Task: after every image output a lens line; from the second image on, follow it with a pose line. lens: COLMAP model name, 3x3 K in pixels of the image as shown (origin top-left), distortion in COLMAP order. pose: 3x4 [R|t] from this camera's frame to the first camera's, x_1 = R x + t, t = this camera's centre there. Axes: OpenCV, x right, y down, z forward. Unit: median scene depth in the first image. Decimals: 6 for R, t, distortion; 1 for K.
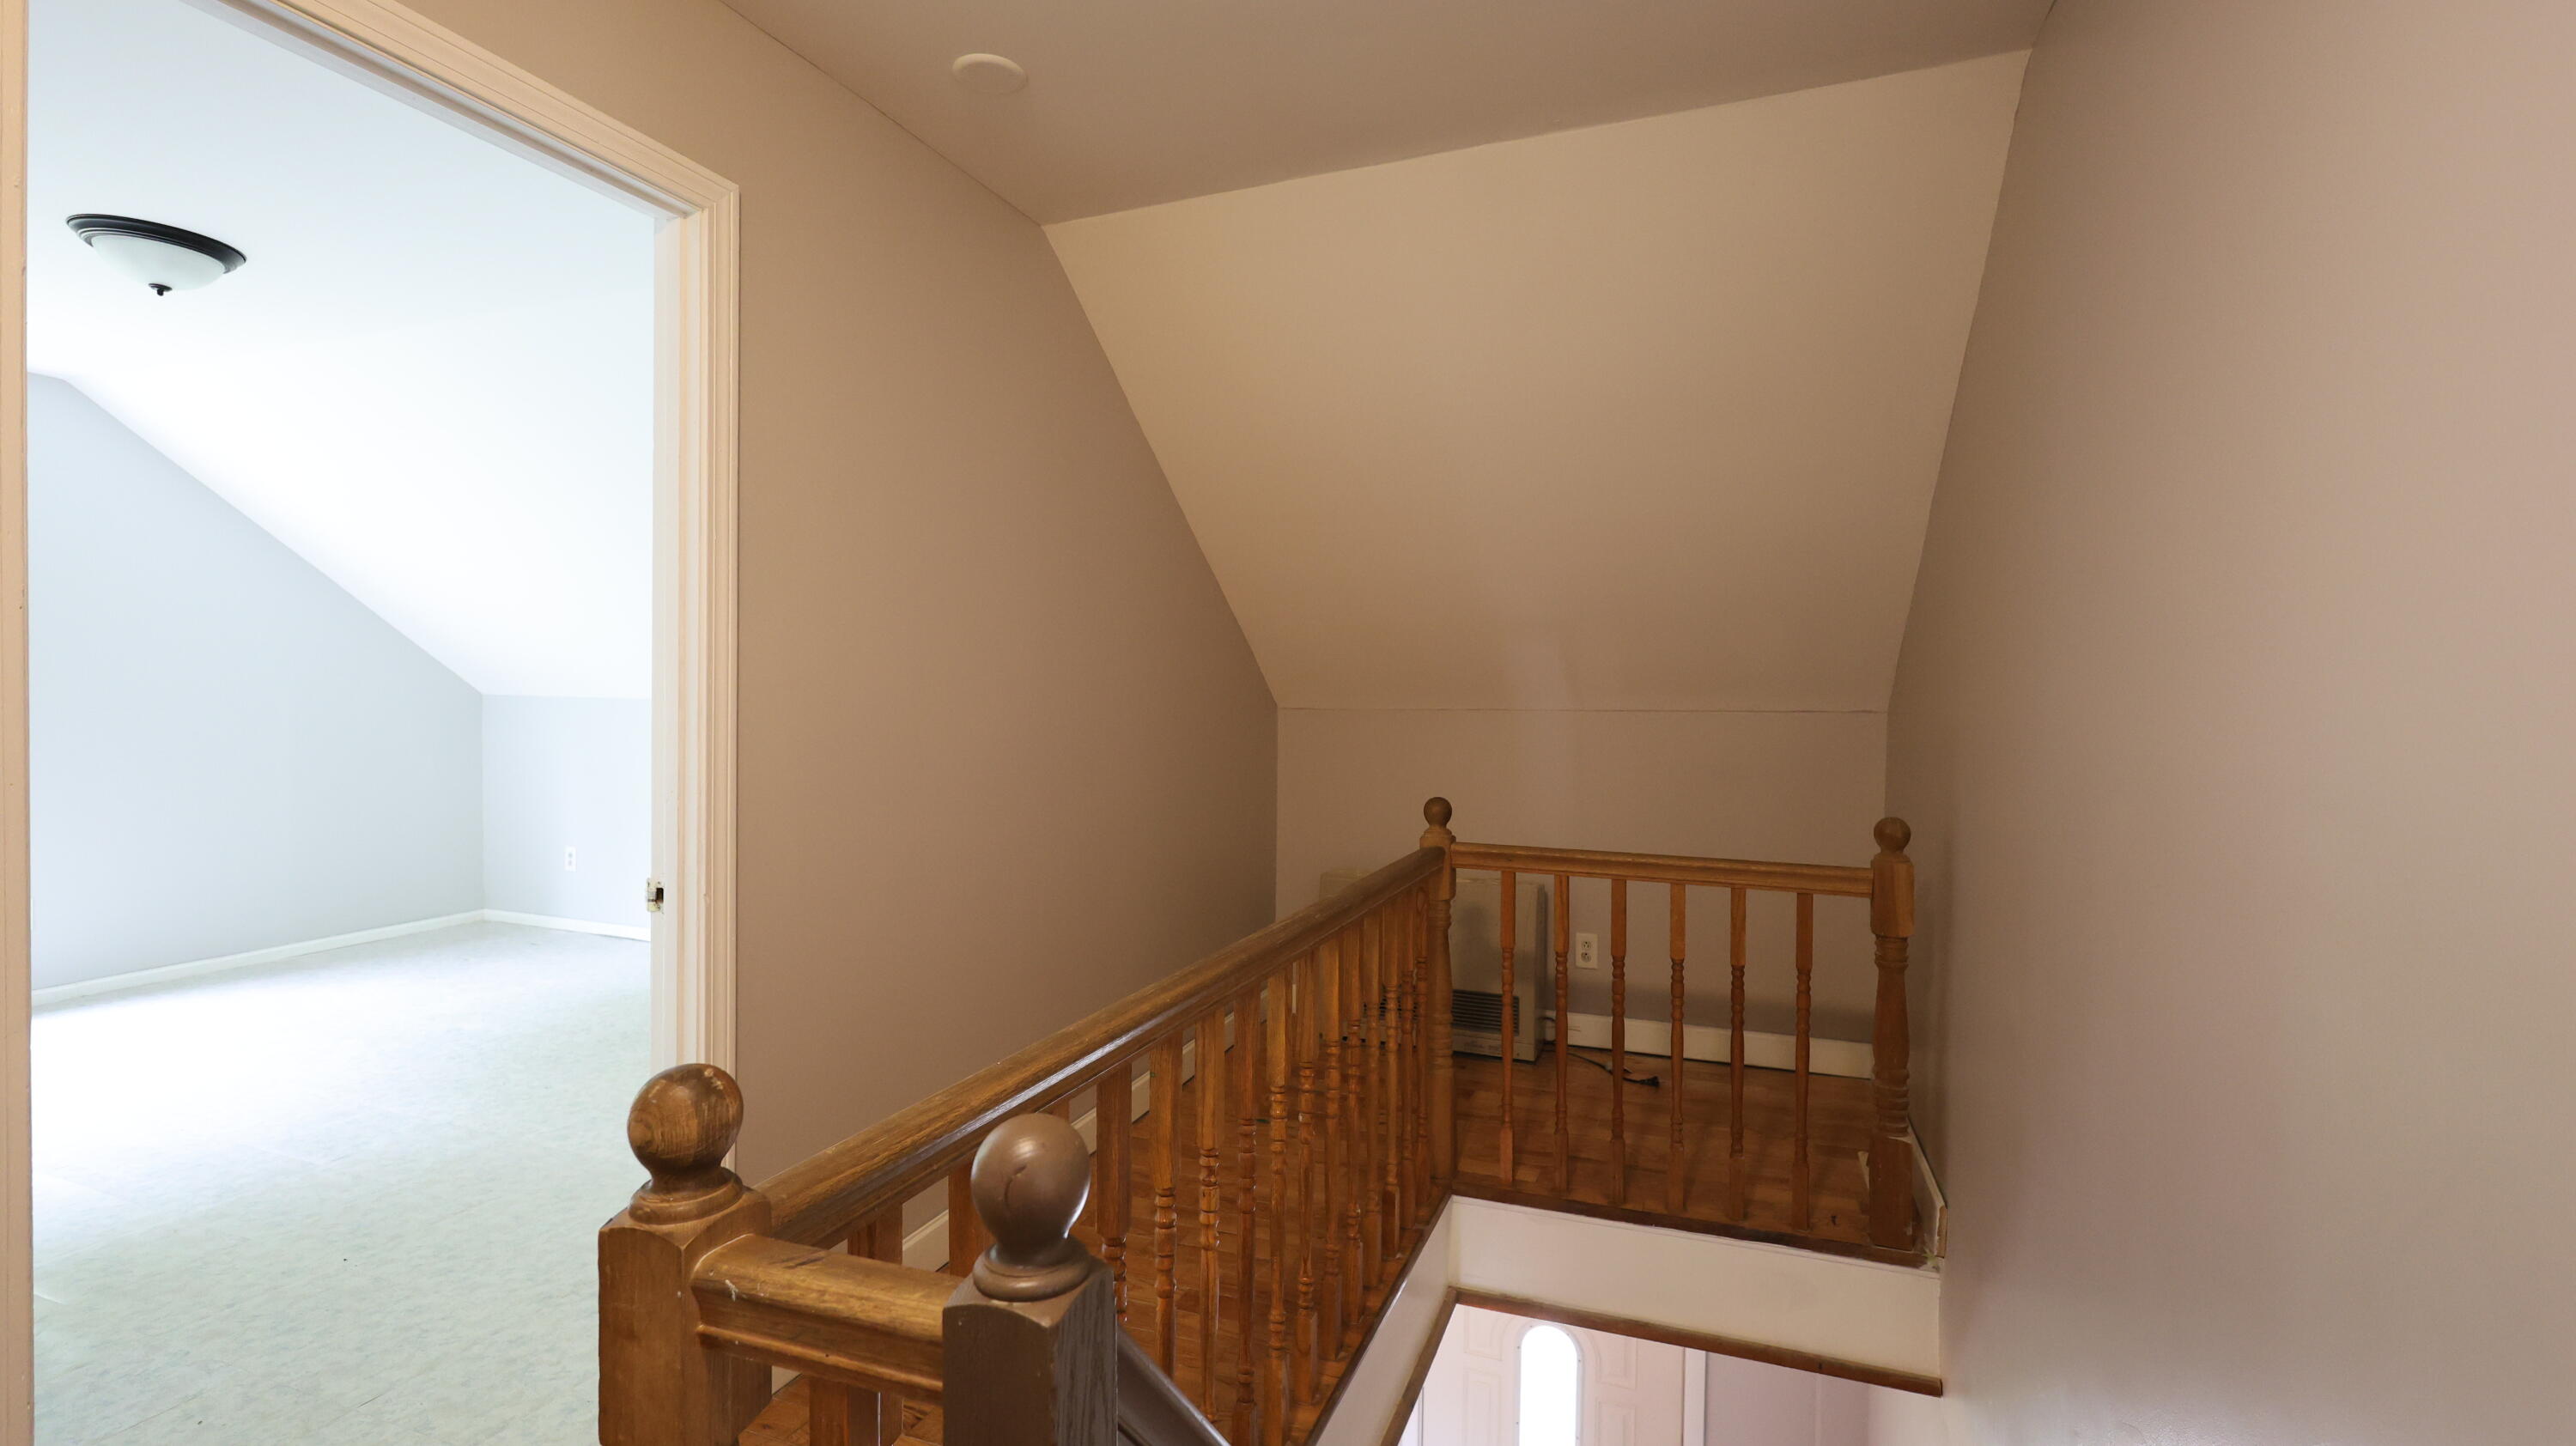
lens RADIAL K [[1109.6, 0, 1288.9], [0, 1109.6, 714.6], [0, 0, 1]] dist [0.001366, 0.000151]
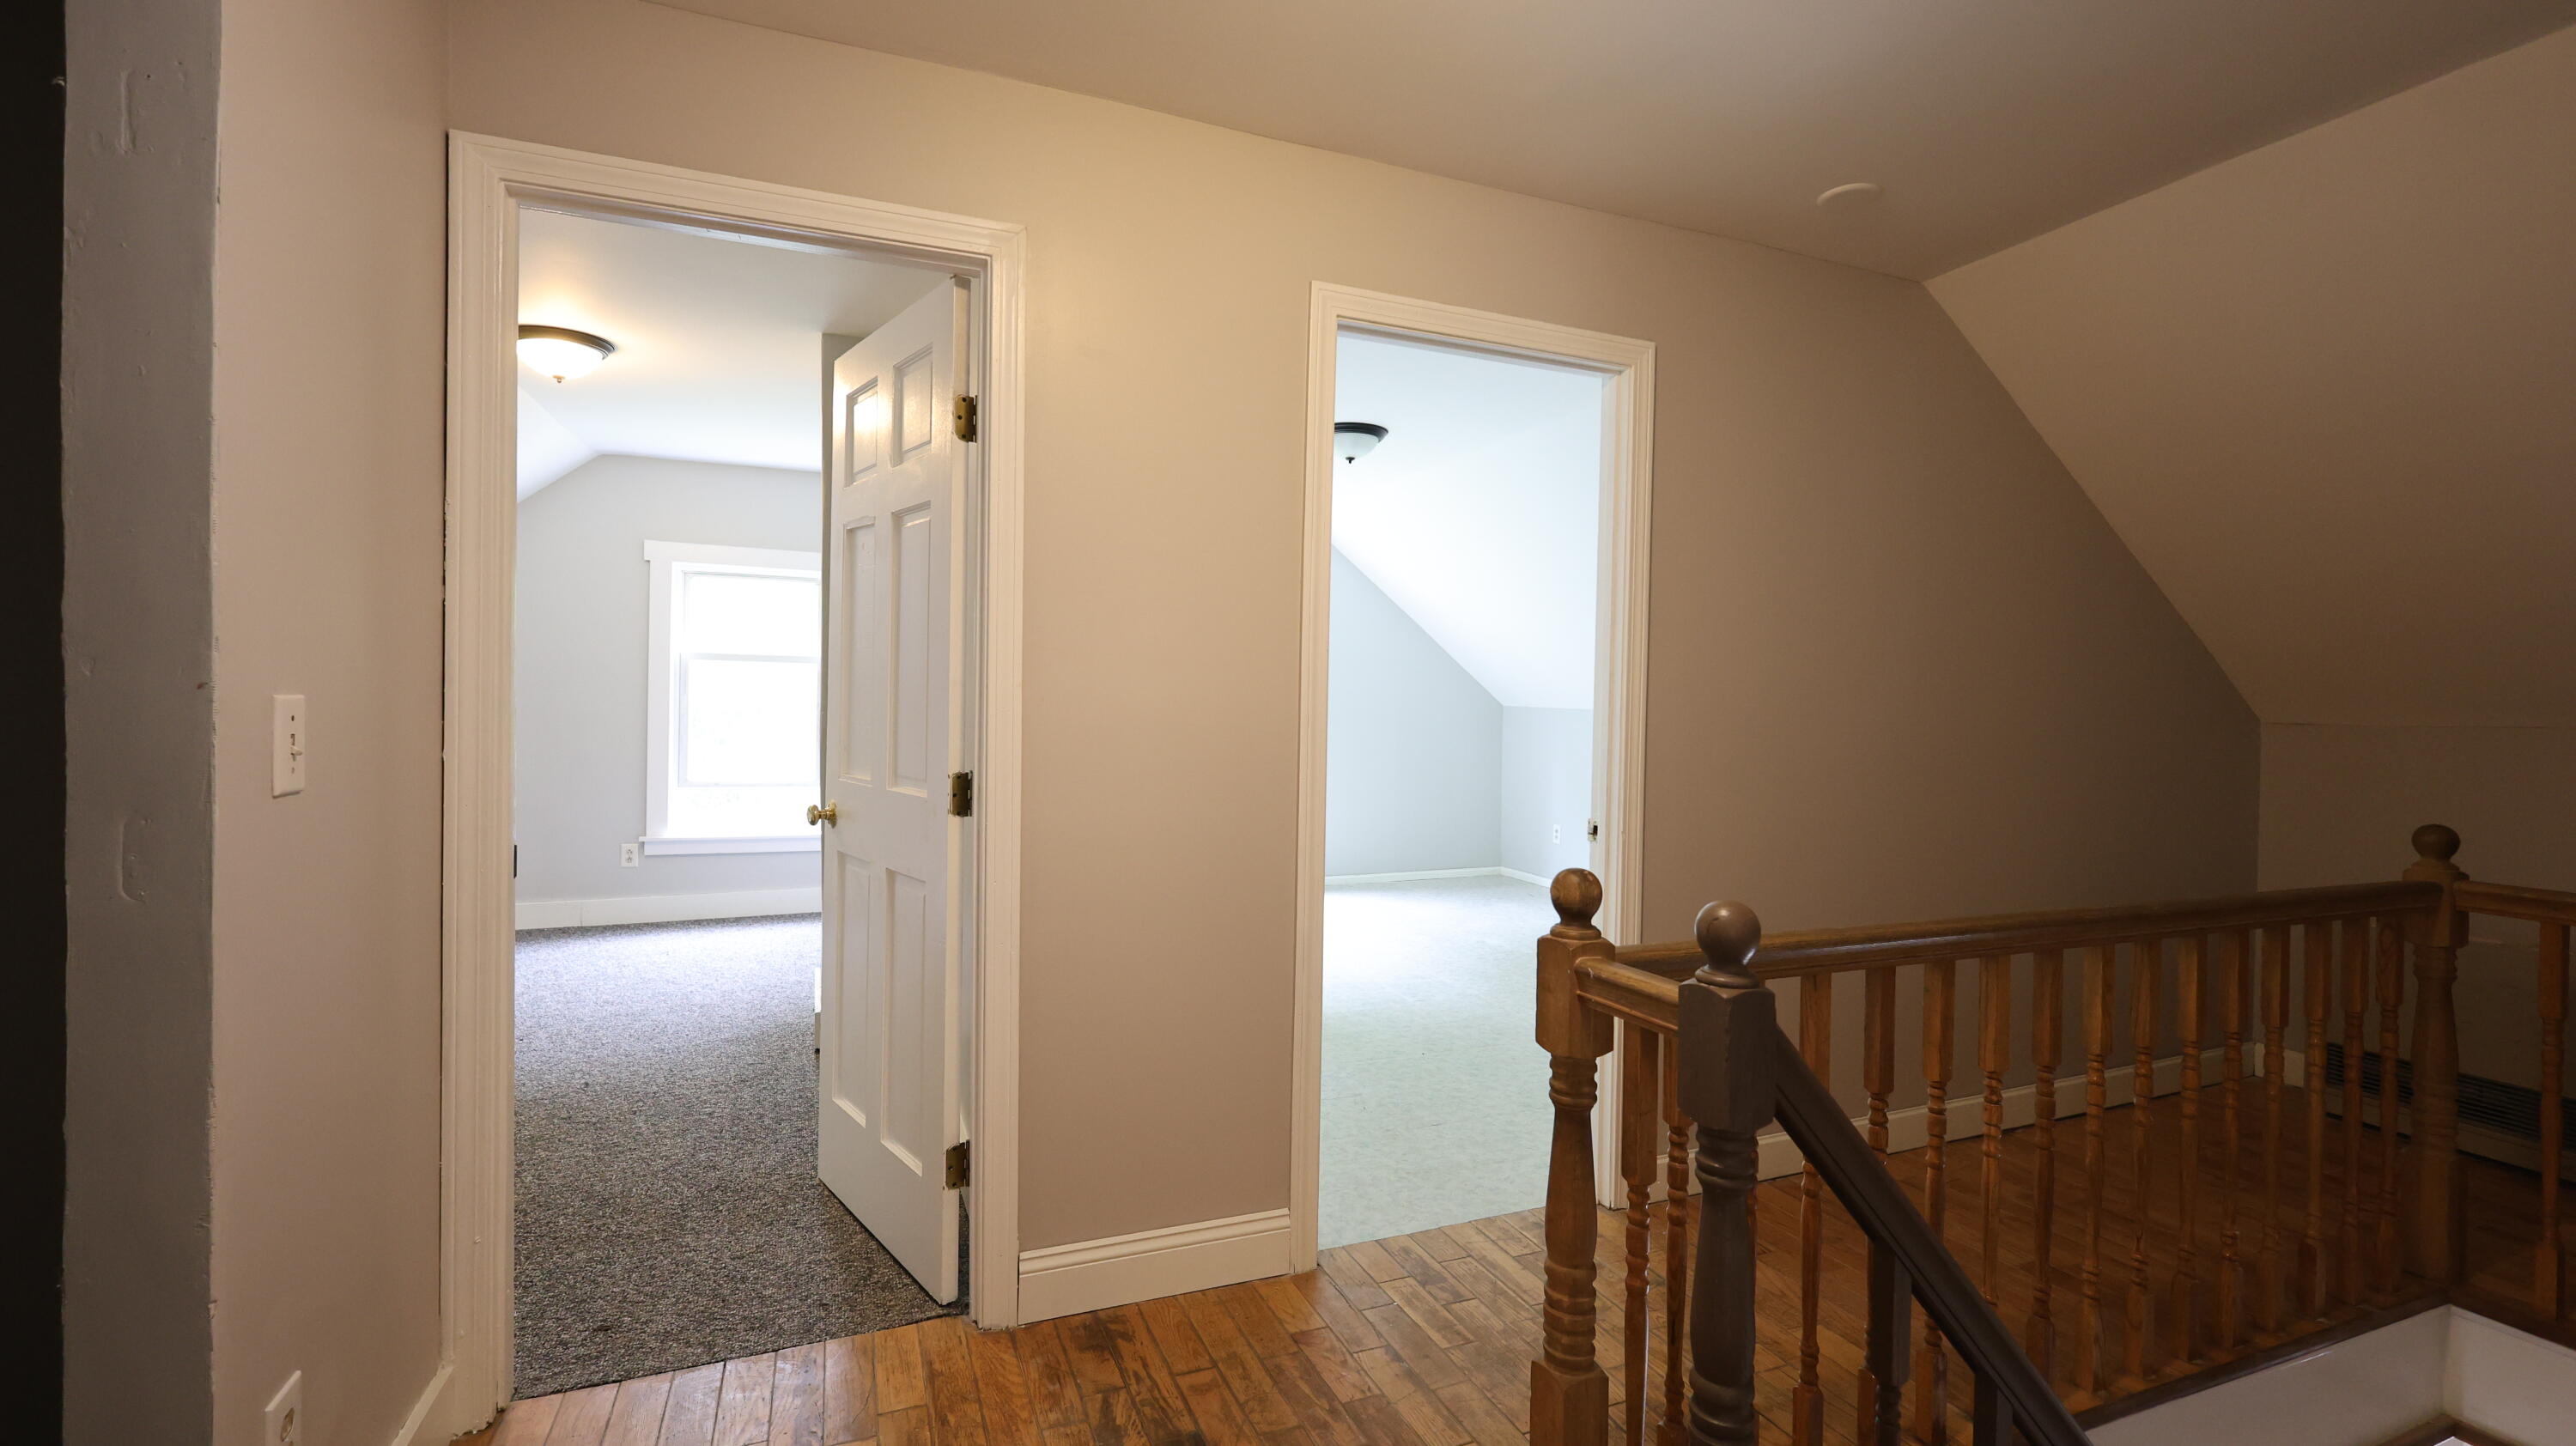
lens RADIAL K [[1109.6, 0, 1288.9], [0, 1109.6, 714.6], [0, 0, 1]] dist [0.001366, 0.000151]
pose [[0.681900, 0.010138, -0.731375, 0.223795], [-0.023979, 0.999676, -0.008499, 0.027680], [0.731052, 0.023333, 0.681923, -0.297754]]
